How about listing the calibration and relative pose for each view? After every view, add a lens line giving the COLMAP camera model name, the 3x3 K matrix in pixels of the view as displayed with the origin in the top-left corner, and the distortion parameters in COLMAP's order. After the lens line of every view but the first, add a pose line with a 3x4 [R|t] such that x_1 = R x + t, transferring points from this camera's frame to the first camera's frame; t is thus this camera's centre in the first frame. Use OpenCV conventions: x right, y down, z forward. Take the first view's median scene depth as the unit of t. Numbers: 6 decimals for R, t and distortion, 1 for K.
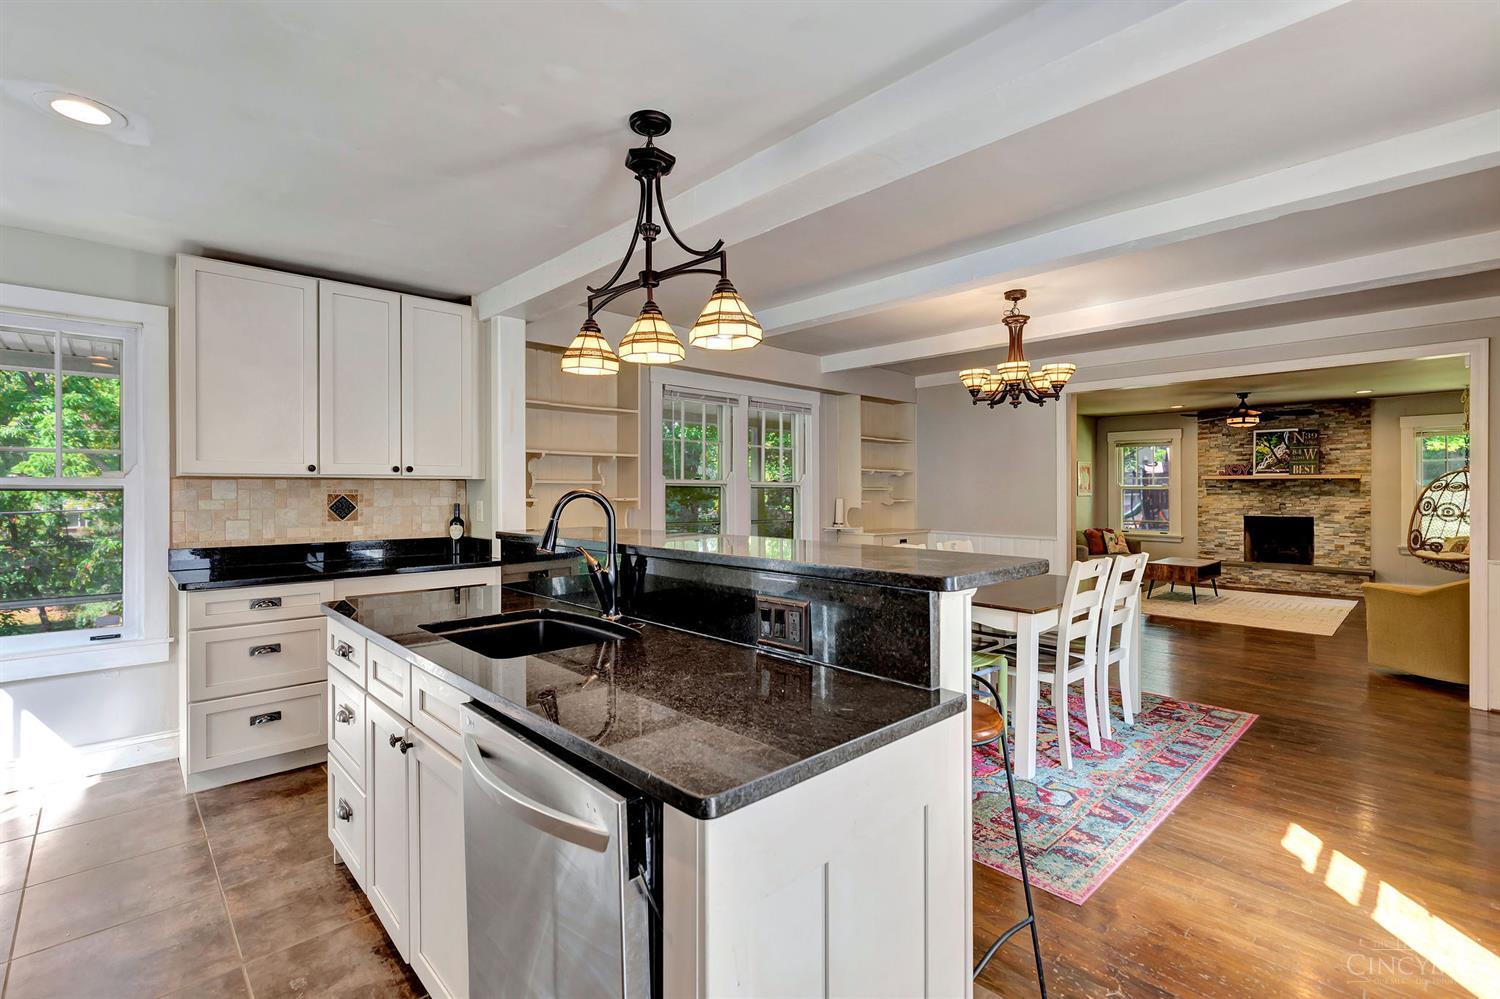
lens RADIAL K [[685.3, 0, 749.1], [0, 685.3, 495.6], [0, 0, 1]] dist [0.000408, 0.000168]
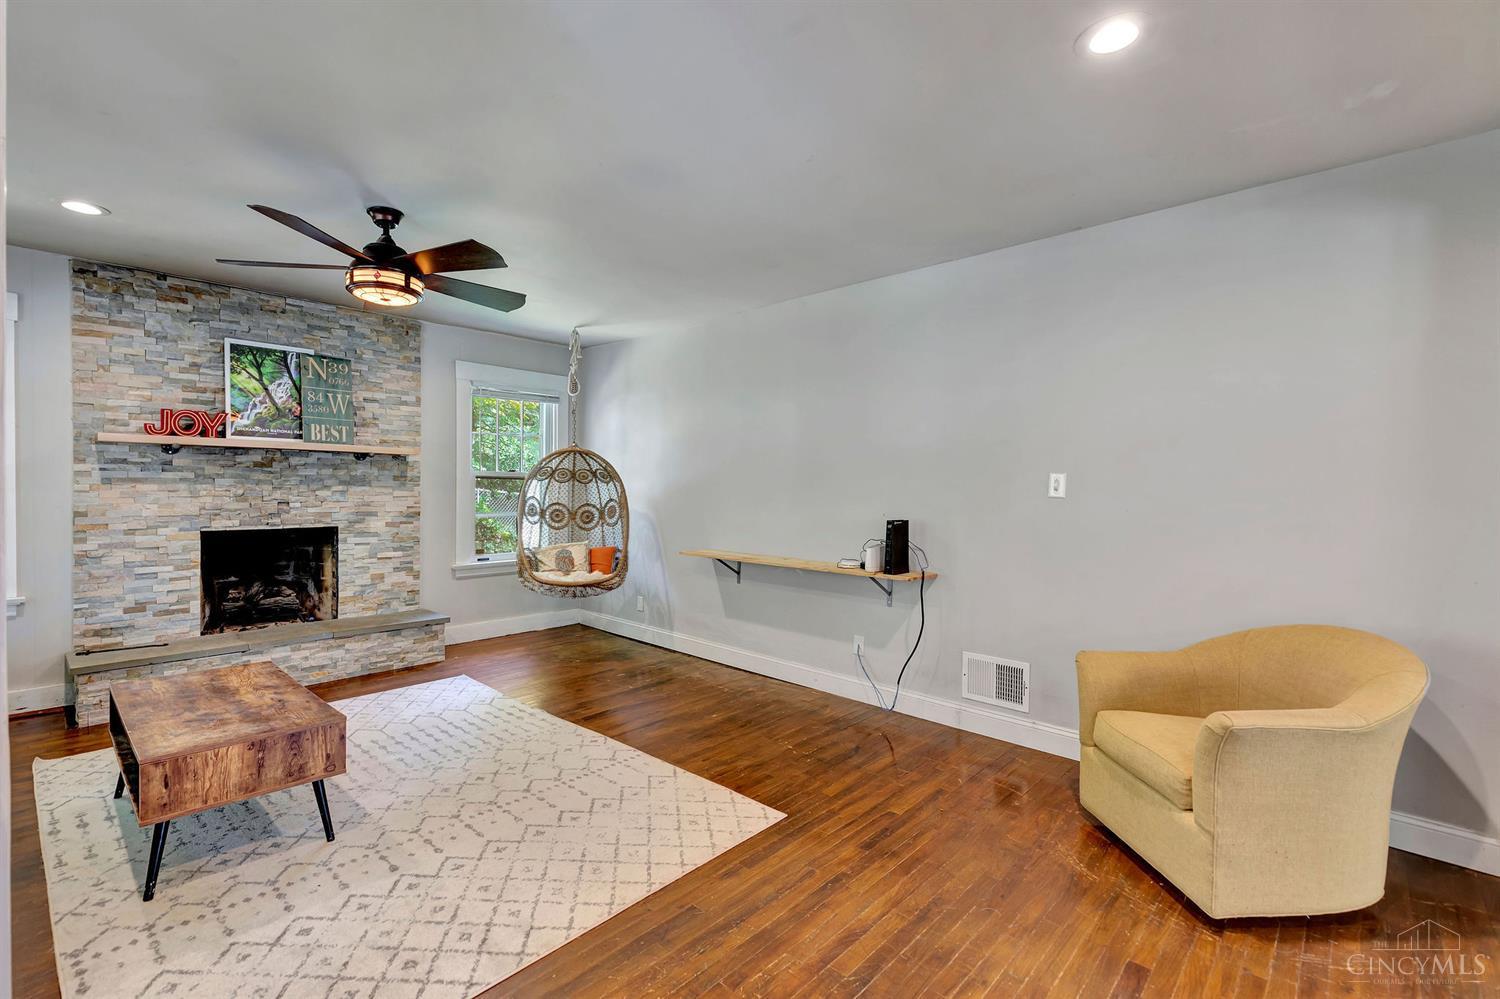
lens RADIAL K [[685.3, 0, 748.6], [0, 685.3, 493.7], [0, 0, 1]] dist [0.000408, 0.000168]
pose [[-0.055804, -0.013750, 0.998347, 0.286892], [-0.005156, 0.999896, 0.013483, -0.002005], [-0.998428, -0.004395, -0.055870, 0.716918]]
